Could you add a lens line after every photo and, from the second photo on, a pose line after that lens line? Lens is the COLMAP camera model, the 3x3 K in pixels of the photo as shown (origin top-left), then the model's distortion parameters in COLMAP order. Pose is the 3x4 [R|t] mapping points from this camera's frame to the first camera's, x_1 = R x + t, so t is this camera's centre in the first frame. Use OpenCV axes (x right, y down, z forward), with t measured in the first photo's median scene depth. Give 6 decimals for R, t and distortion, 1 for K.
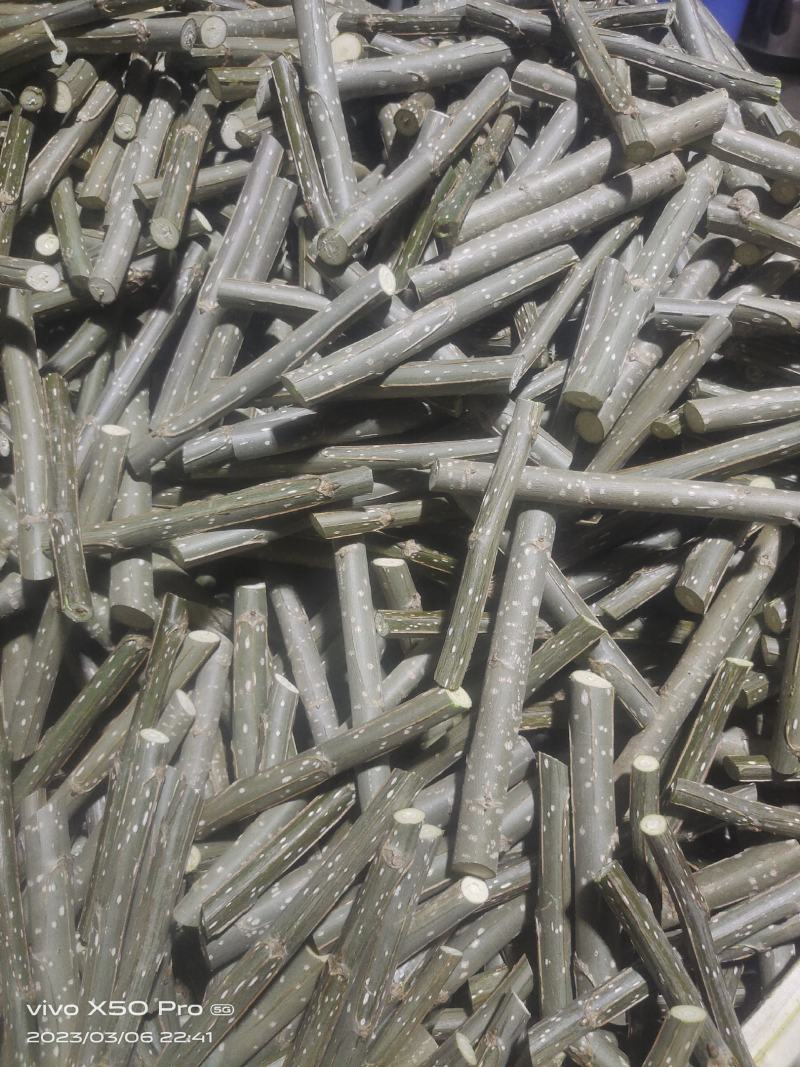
lens RADIAL K [[826.3, 0, 388.1], [0, 826.3, 533.6], [0, 0, 1]] dist [0.042268, -0.065731]
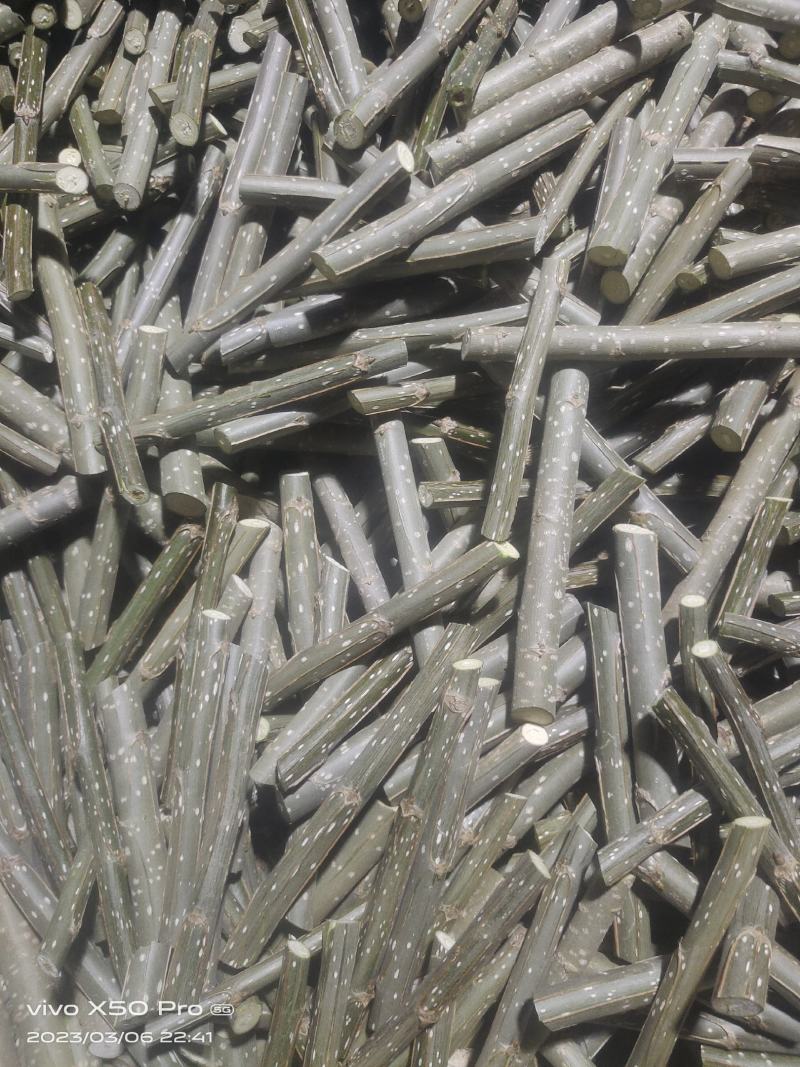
lens RADIAL K [[826.3, 0, 388.1], [0, 826.3, 533.6], [0, 0, 1]] dist [0.042268, -0.065731]
pose [[0.996890, -0.074510, -0.025664, -0.031144], [0.075306, 0.996659, 0.031626, 0.121700], [0.023222, -0.033461, 0.999170, -0.031404]]
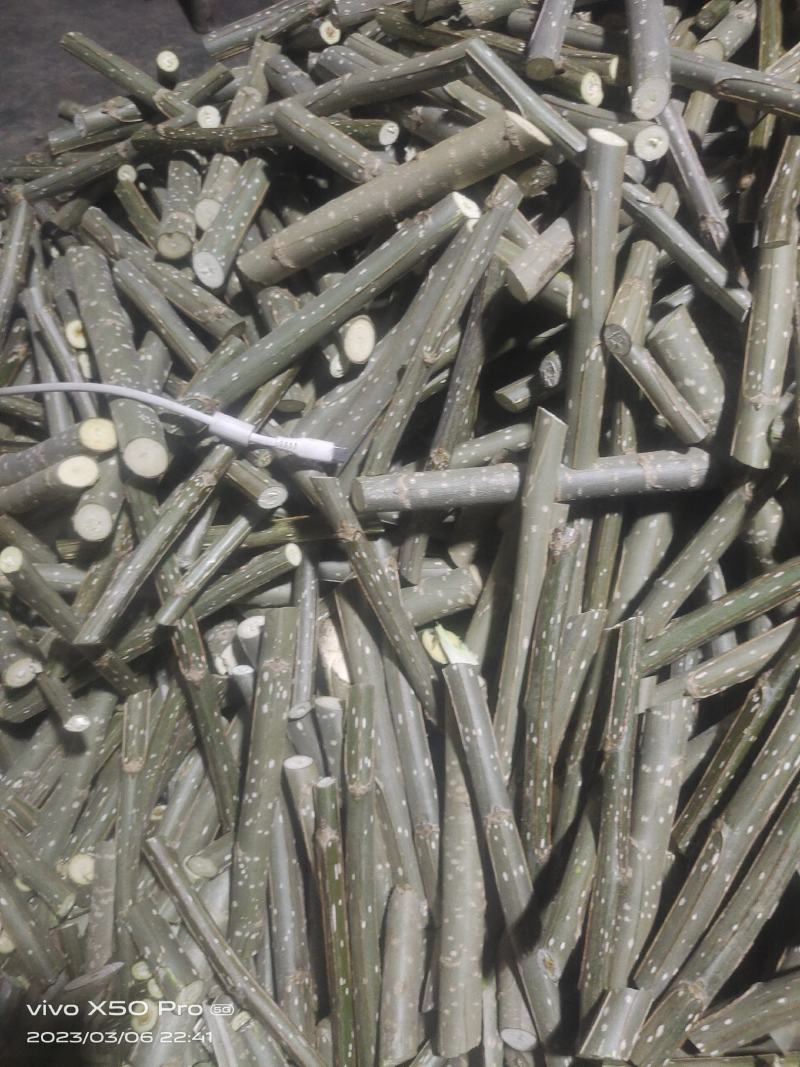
lens RADIAL K [[826.3, 0, 388.1], [0, 826.3, 533.6], [0, 0, 1]] dist [0.042268, -0.065731]
pose [[0.895786, 0.354360, -0.268321, -0.495850], [-0.322182, 0.933524, 0.157263, 0.105493], [0.306212, -0.054426, 0.950406, 0.014953]]
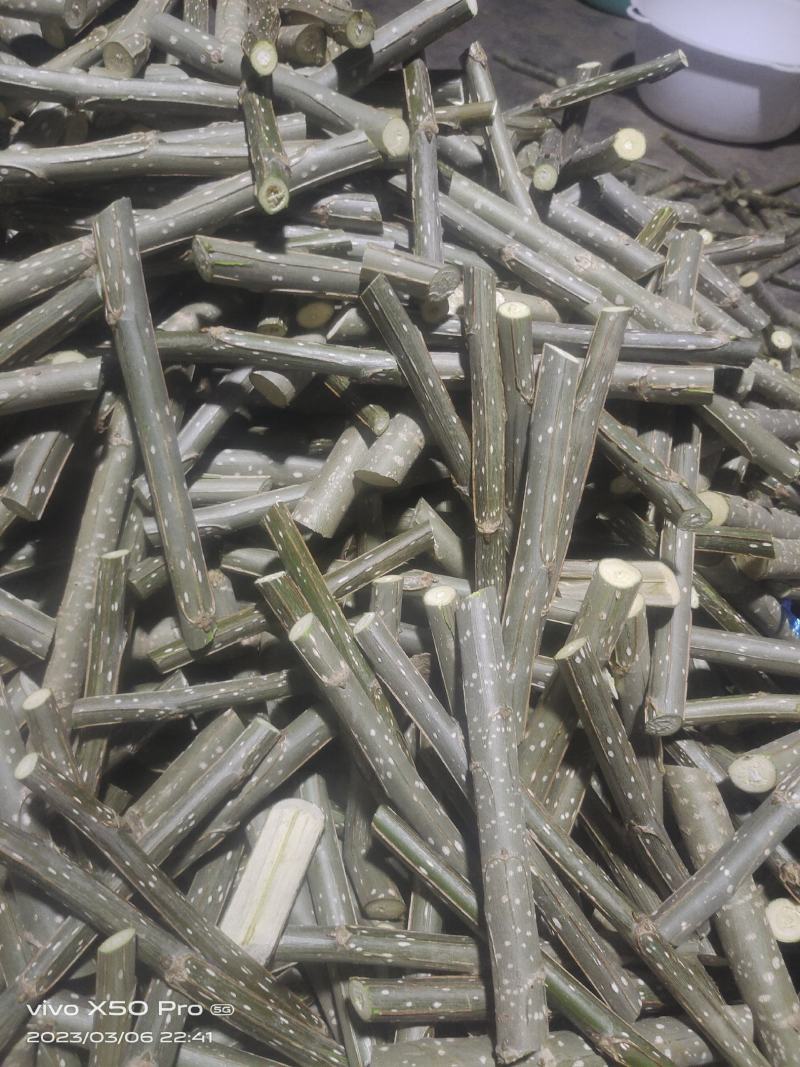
lens RADIAL K [[826.3, 0, 388.1], [0, 826.3, 533.6], [0, 0, 1]] dist [0.042268, -0.065731]
pose [[0.897369, -0.335732, 0.286378, 0.416673], [0.311293, 0.941596, 0.128430, 0.103211], [-0.312770, -0.026102, 0.949470, 0.034525]]
